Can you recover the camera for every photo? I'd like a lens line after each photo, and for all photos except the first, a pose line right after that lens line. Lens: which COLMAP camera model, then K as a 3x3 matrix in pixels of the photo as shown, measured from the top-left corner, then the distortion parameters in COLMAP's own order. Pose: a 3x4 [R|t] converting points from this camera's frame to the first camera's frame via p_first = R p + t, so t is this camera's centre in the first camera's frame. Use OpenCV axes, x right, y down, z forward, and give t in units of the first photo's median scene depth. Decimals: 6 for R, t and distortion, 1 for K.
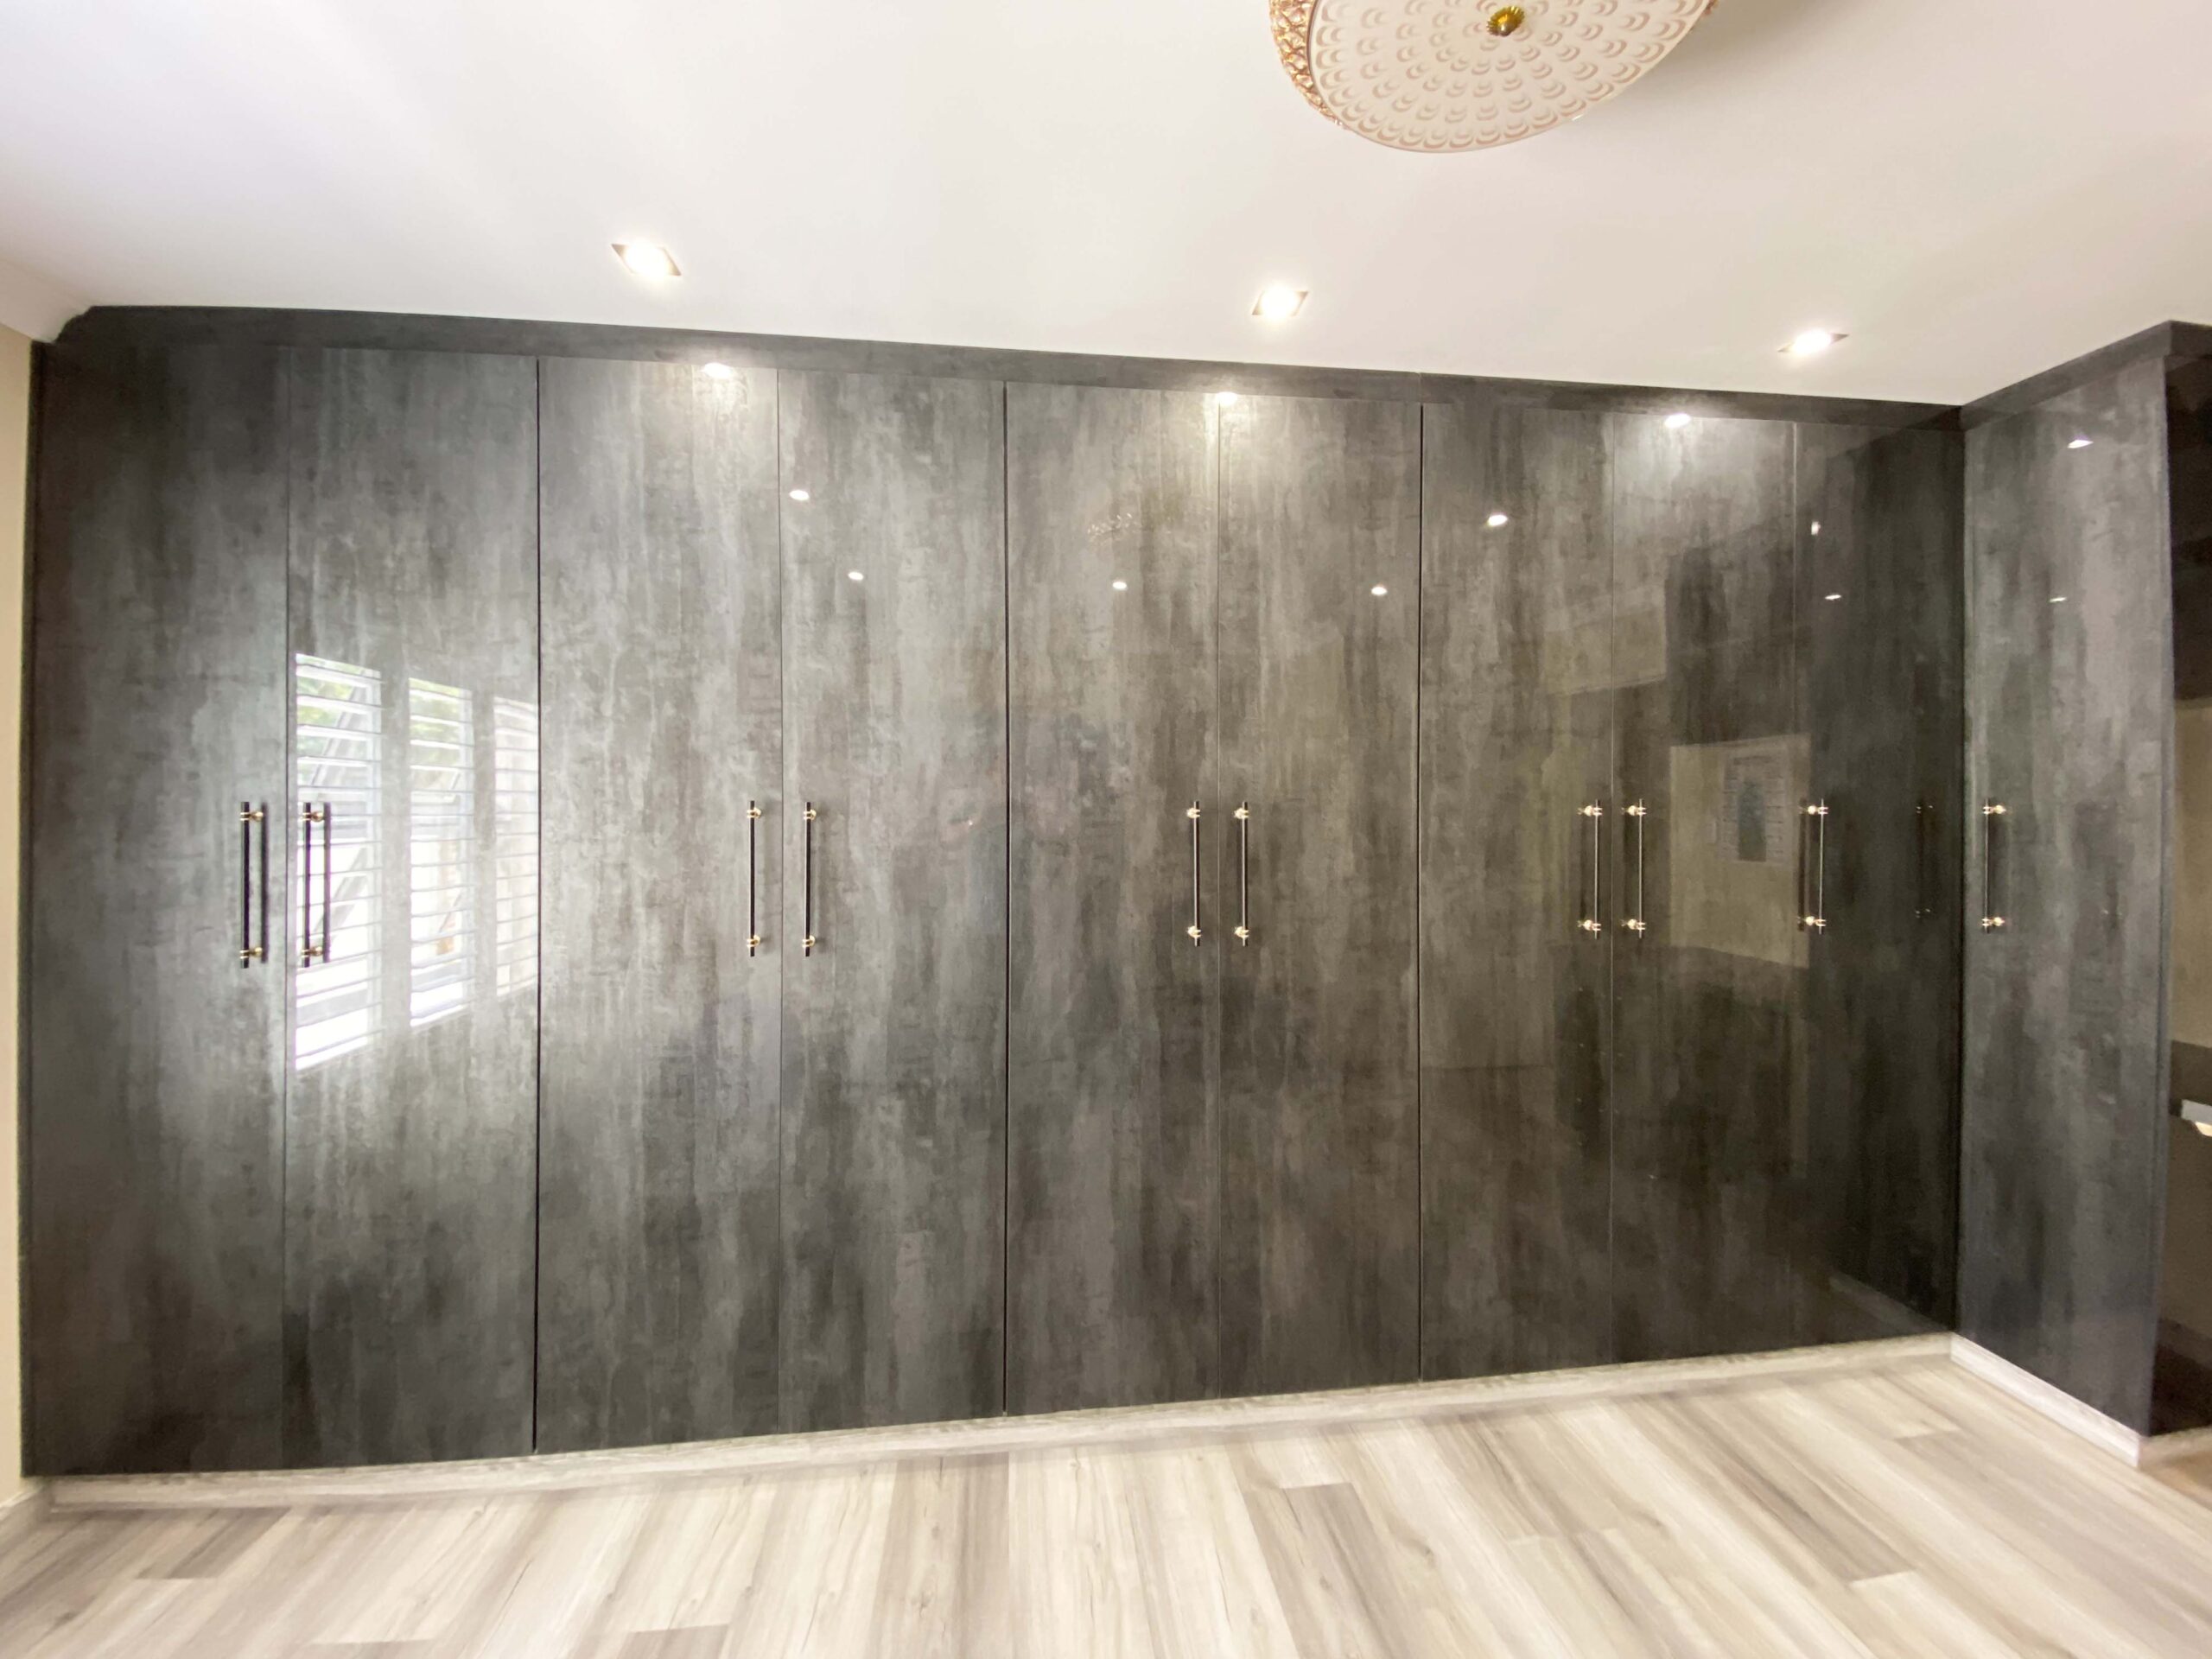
lens RADIAL K [[887.4, 0, 1115.4], [0, 887.4, 815.5], [0, 0, 1]] dist [0.014961, -0.017531]
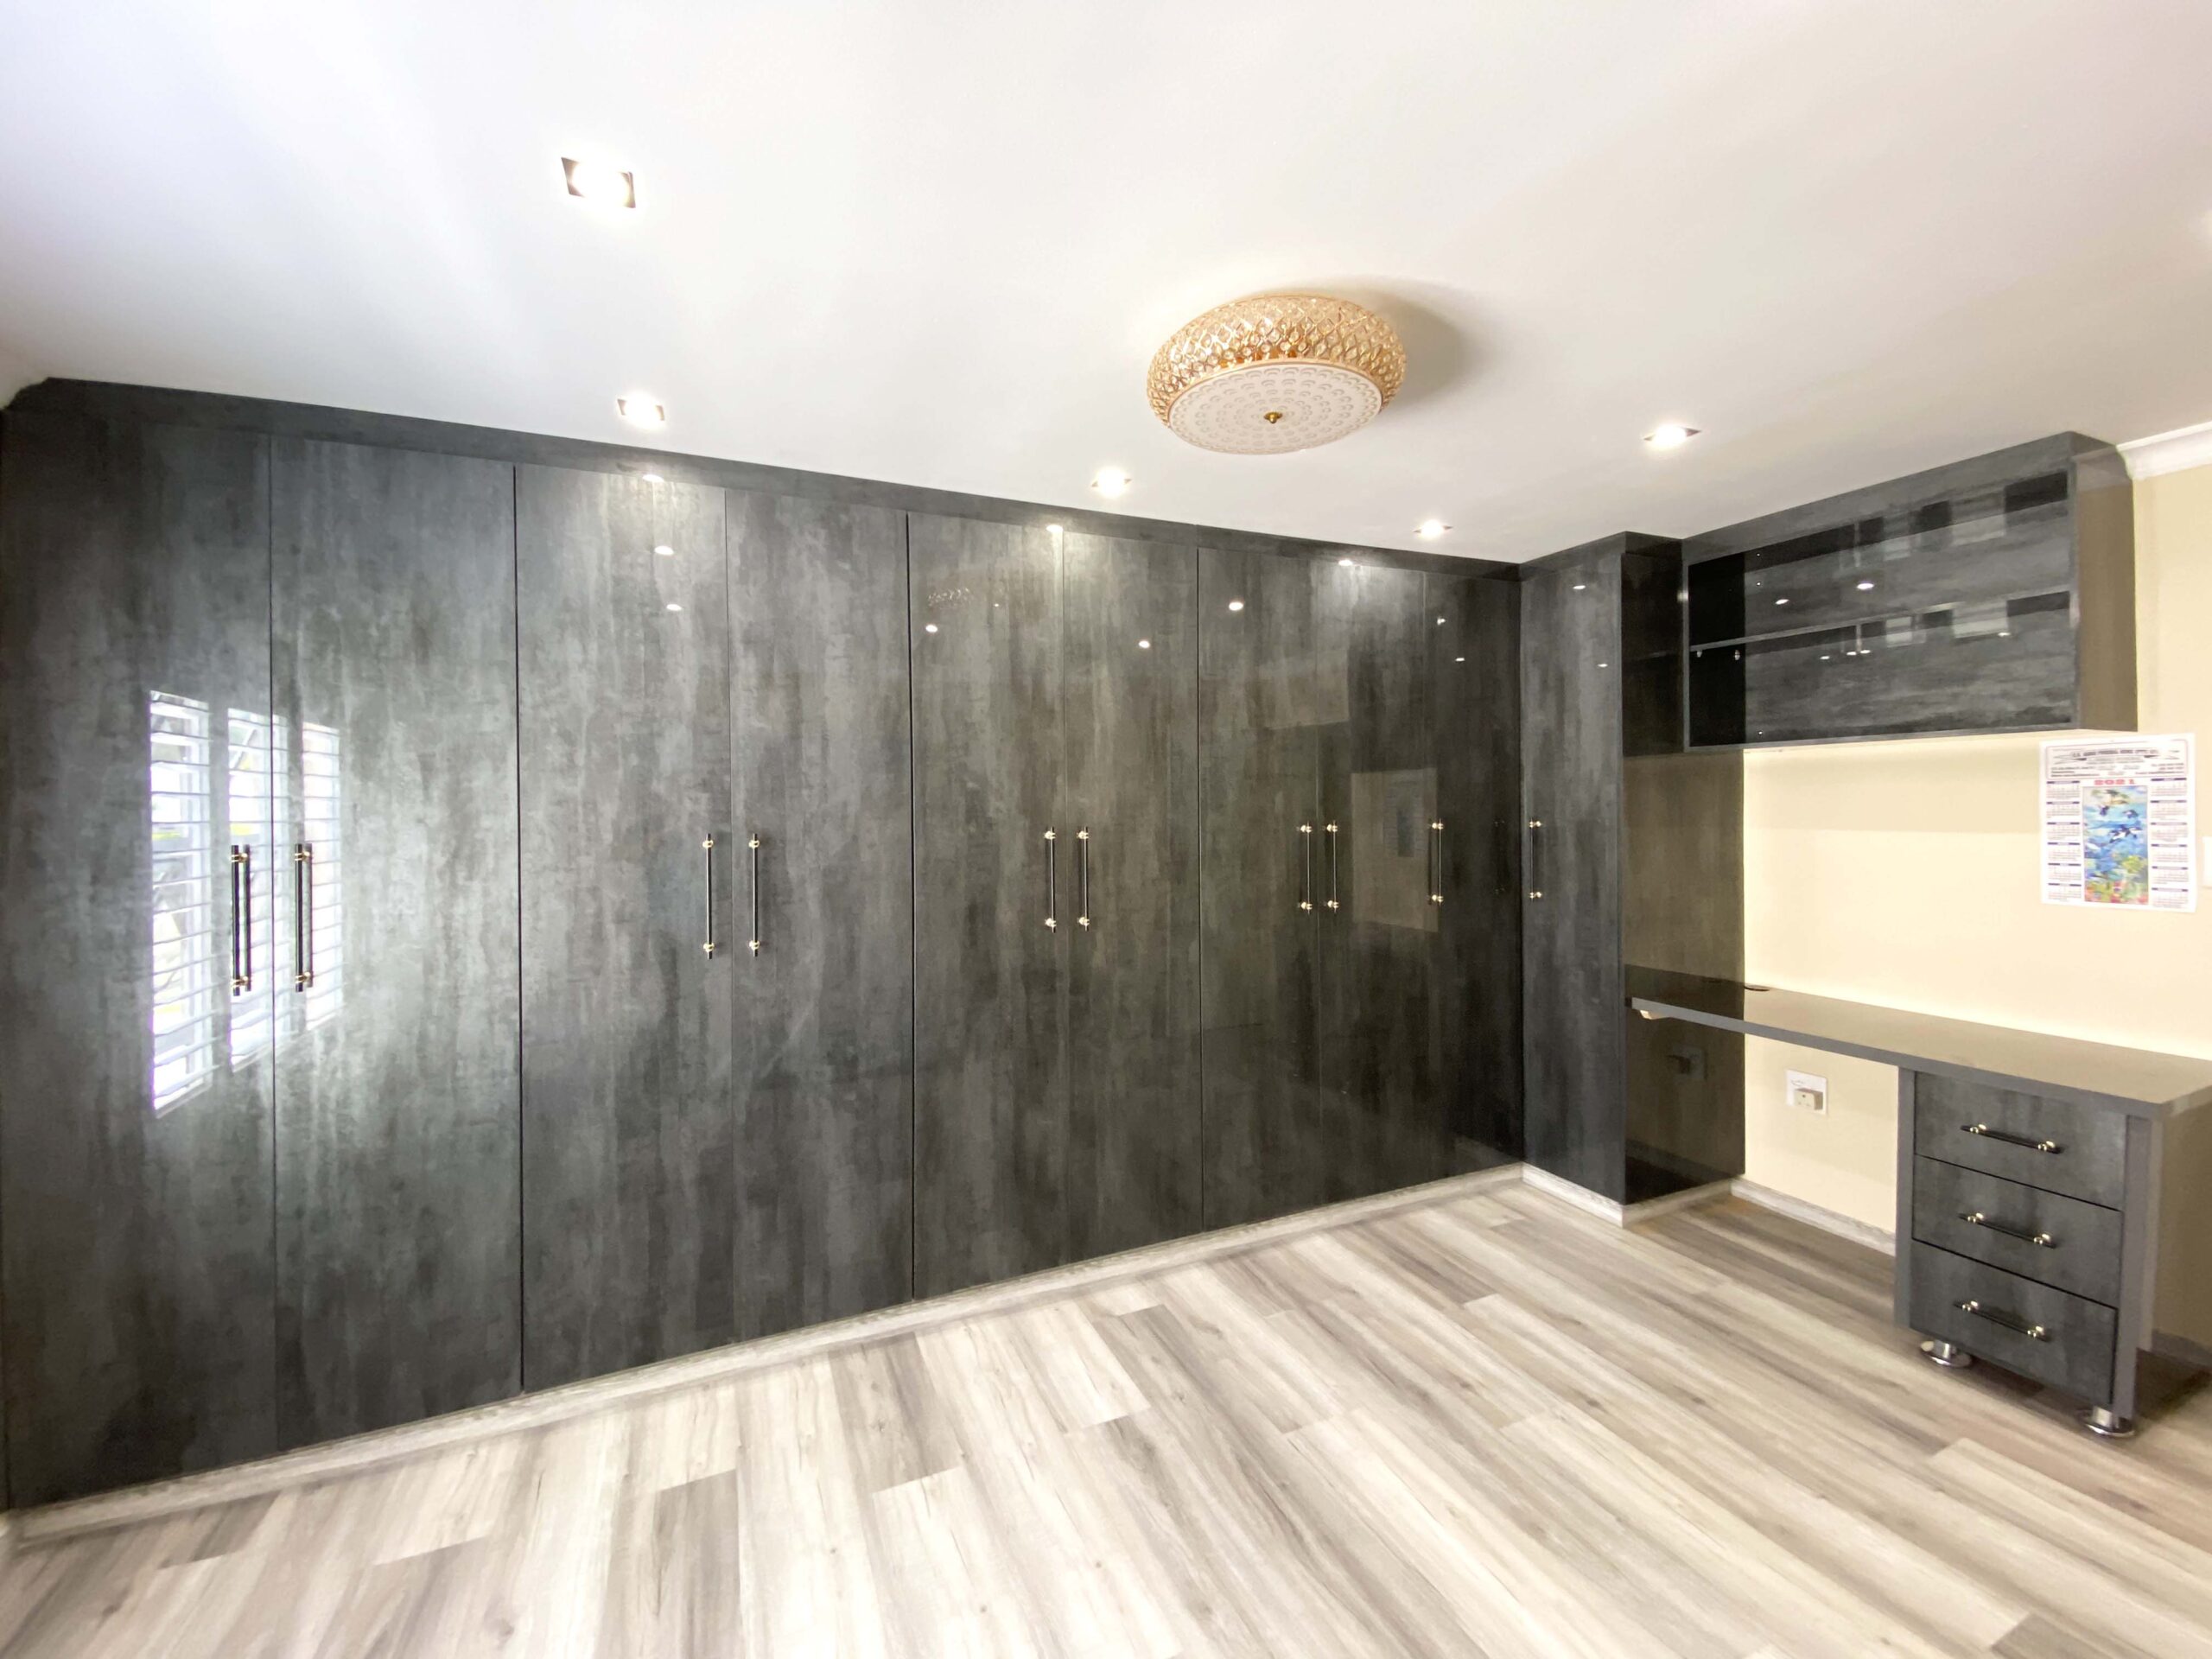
lens RADIAL K [[899.6, 0, 1137.8], [0, 899.6, 822.1], [0, 0, 1]] dist [0.039966, -0.000107]
pose [[0.948552, -0.012882, 0.316360, -0.242360], [0.012426, 0.999917, 0.003460, -0.029764], [-0.316379, 0.000649, 0.948633, -0.397048]]
